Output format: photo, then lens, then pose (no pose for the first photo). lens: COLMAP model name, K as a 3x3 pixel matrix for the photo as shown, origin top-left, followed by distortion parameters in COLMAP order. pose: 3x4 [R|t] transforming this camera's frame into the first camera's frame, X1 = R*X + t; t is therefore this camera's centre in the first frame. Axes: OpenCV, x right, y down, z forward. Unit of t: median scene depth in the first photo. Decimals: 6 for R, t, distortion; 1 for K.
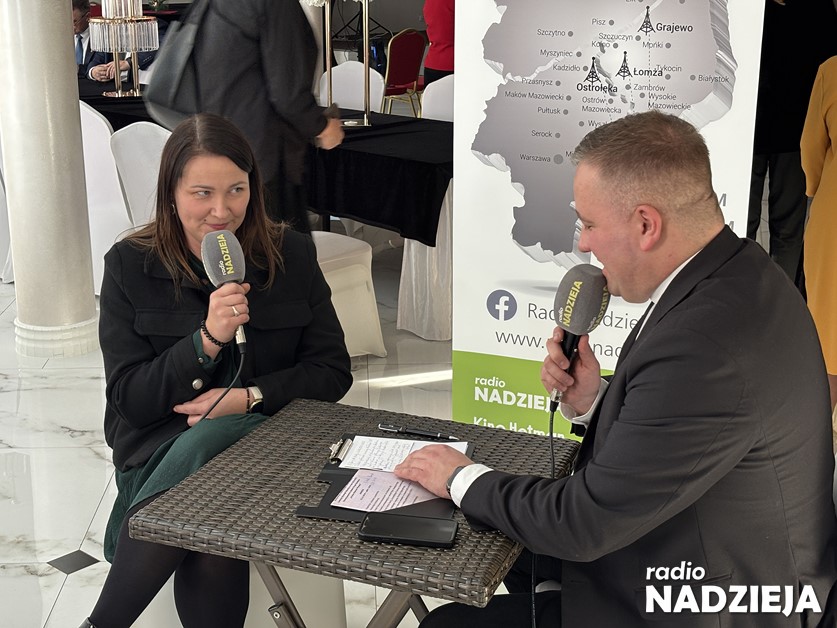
lens RADIAL K [[1270.3, 0, 413.4], [0, 1270.3, 322.6], [0, 0, 1]] dist [0.239111, -0.948406]
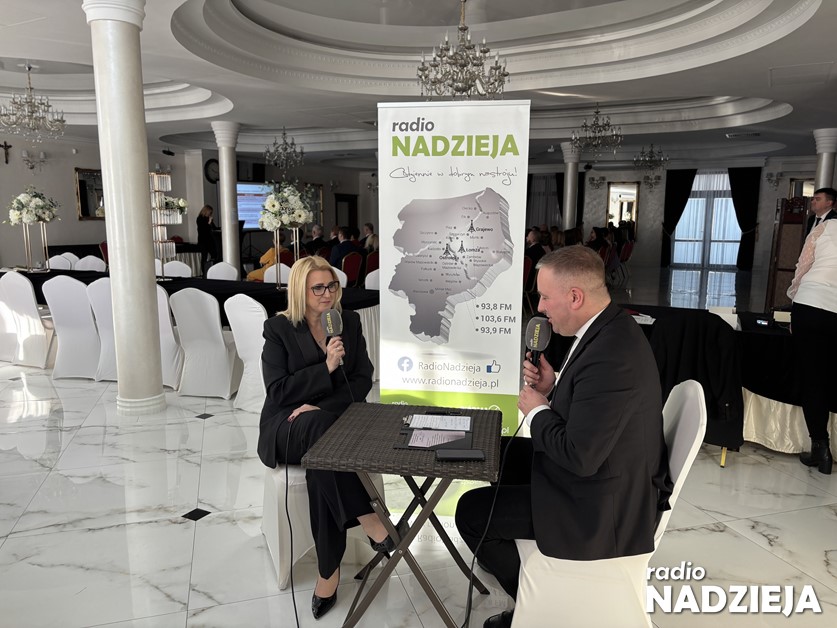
lens RADIAL K [[637.7, 0, 422.3], [0, 637.7, 318.8], [0, 0, 1]] dist [0.073164, -0.080602]
pose [[0.967763, -0.038182, 0.248951, -0.167944], [0.070452, 0.990023, -0.122030, 0.044032], [-0.241808, 0.135635, 0.960798, 0.004959]]
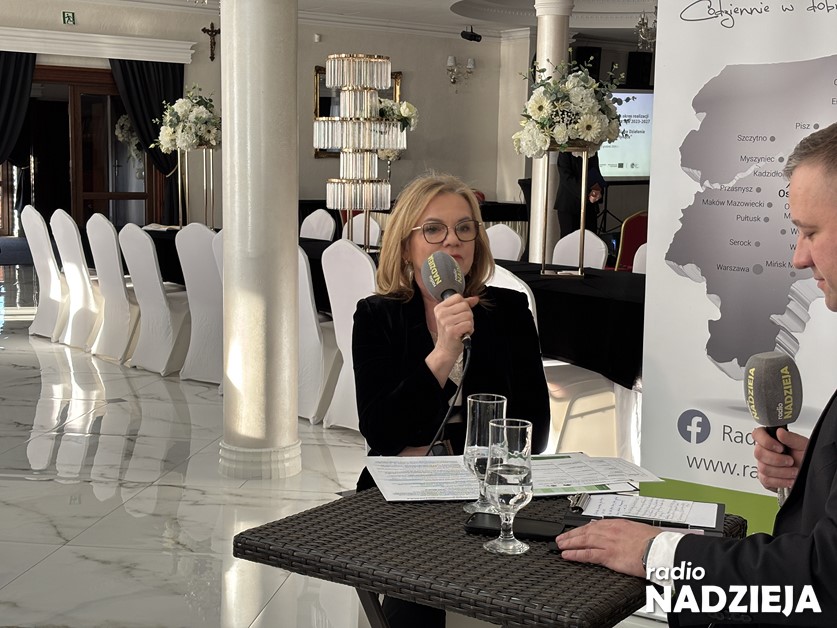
lens RADIAL K [[1262.9, 0, 419.4], [0, 1262.9, 322.5], [0, 0, 1]] dist [0.237881, -0.925612]
pose [[0.980605, 0.039747, -0.191924, 0.052542], [-0.071281, 0.984490, -0.160310, 0.081540], [0.182575, 0.170882, 0.968228, 0.049989]]
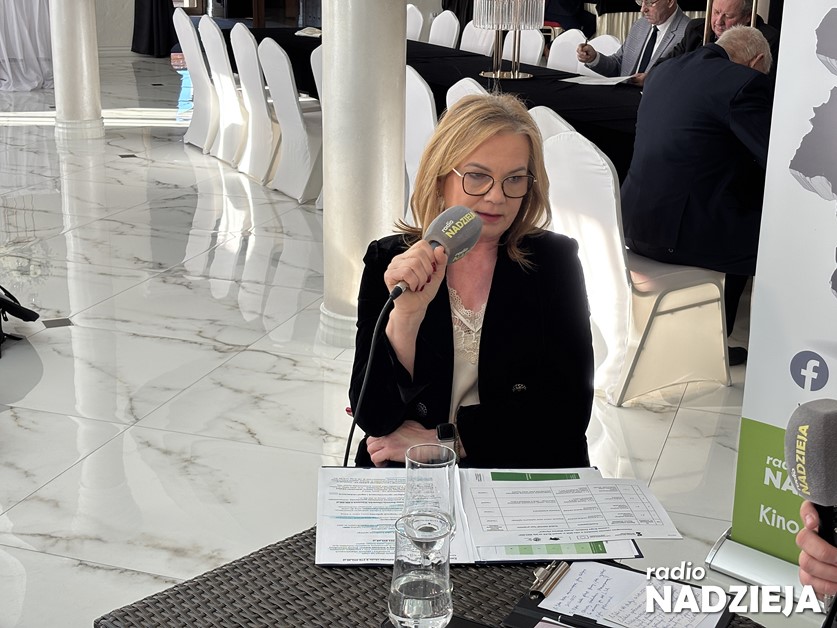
lens RADIAL K [[1262.9, 0, 419.4], [0, 1262.9, 322.5], [0, 0, 1]] dist [0.237881, -0.925612]
pose [[0.932231, 0.127238, -0.338756, 0.117502], [-0.122674, 0.991832, 0.034947, -0.044479], [0.340435, 0.008978, 0.940225, 0.201797]]
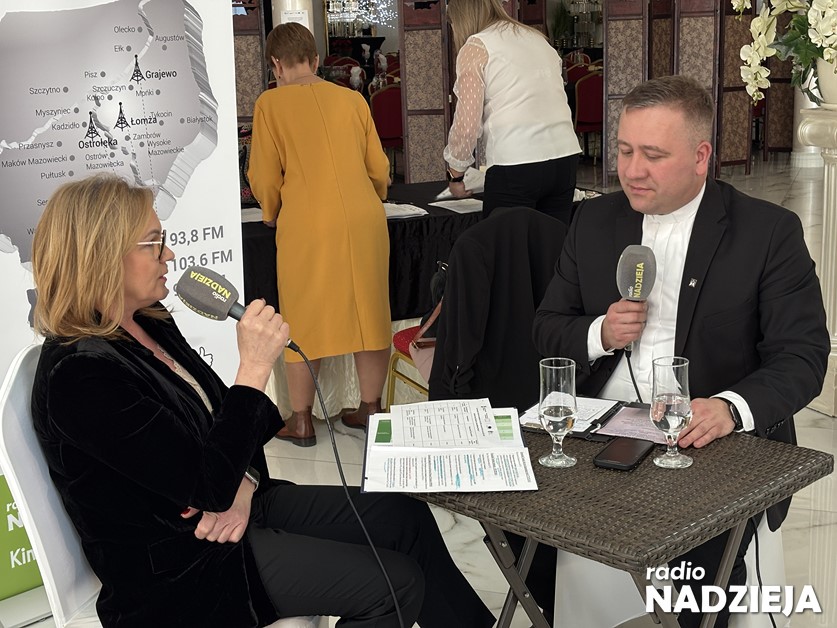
lens RADIAL K [[1263.5, 0, 423.8], [0, 1263.5, 306.7], [0, 0, 1]] dist [0.262310, -1.011690]
pose [[0.385490, -0.226947, 0.894367, -0.633970], [0.298096, 0.947936, 0.112055, -0.102924], [-0.873233, 0.223411, 0.433072, 0.408201]]
